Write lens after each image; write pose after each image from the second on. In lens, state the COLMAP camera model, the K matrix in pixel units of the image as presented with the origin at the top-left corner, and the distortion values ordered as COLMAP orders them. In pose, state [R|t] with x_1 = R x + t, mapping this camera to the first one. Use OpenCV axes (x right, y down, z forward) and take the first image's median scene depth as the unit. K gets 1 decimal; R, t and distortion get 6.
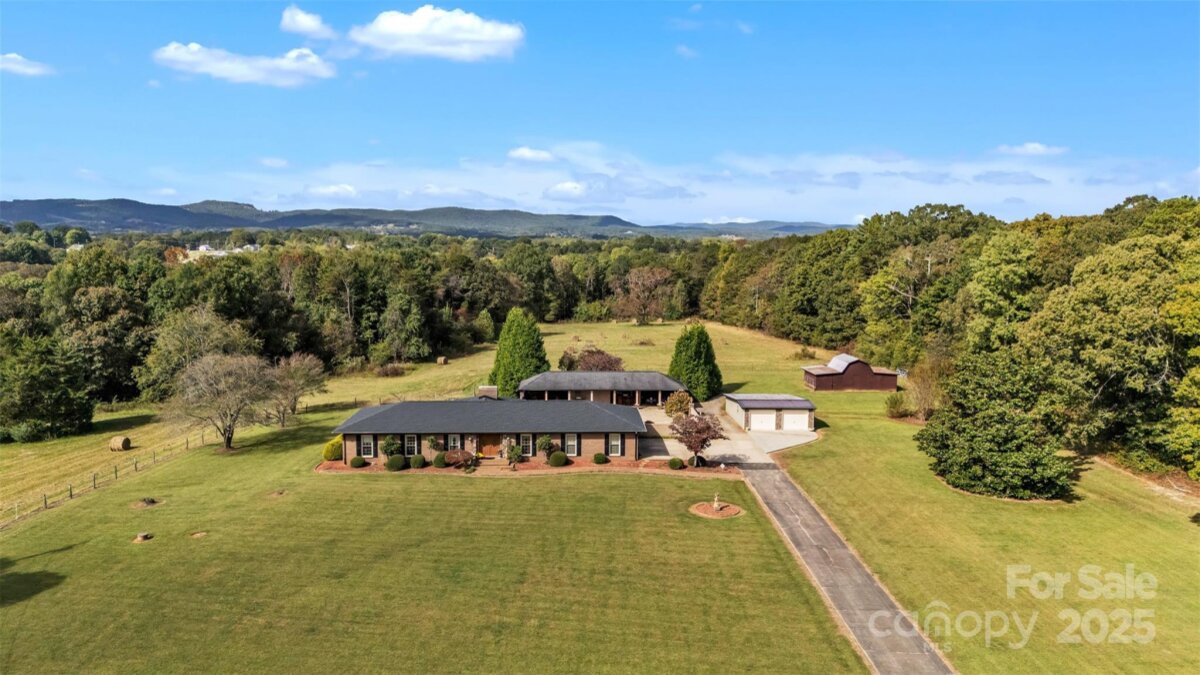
lens RADIAL K [[868.5, 0, 598.7], [0, 868.5, 352.0], [0, 0, 1]] dist [0.076343, -0.080568]
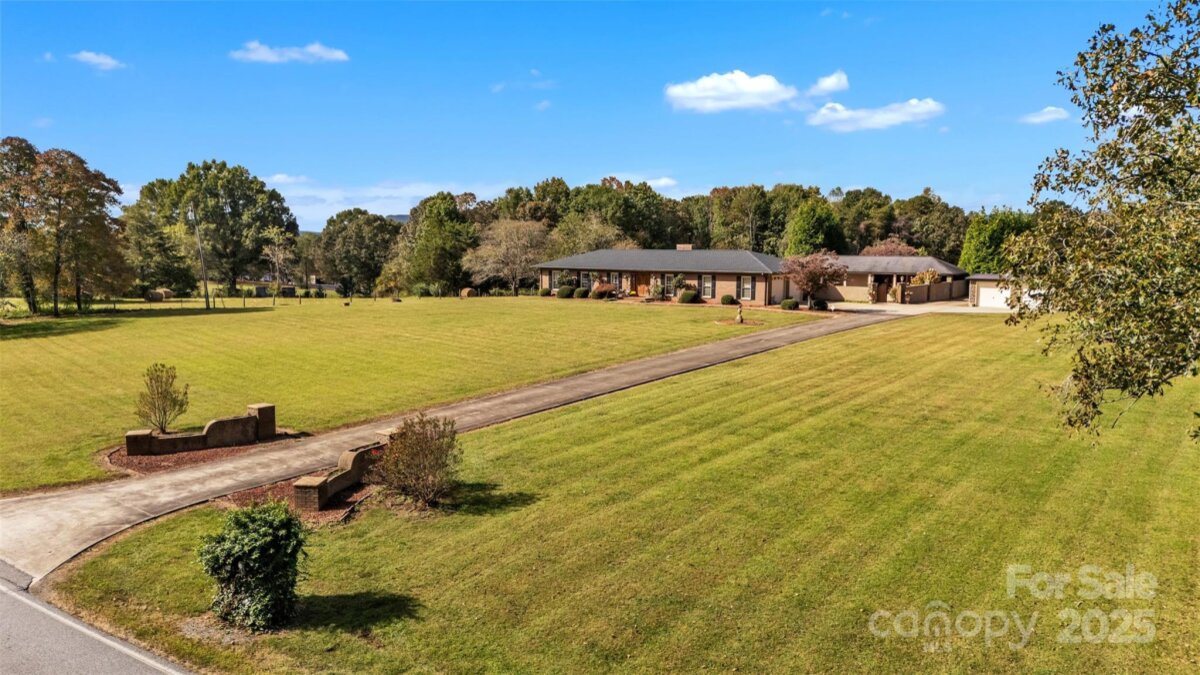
lens RADIAL K [[868.5, 0, 598.7], [0, 868.5, 352.0], [0, 0, 1]] dist [0.076343, -0.080568]
pose [[0.764051, 0.077244, -0.640515, 0.334385], [-0.082091, 0.996377, 0.022236, 0.109280], [0.639912, 0.035591, 0.767624, 0.098324]]
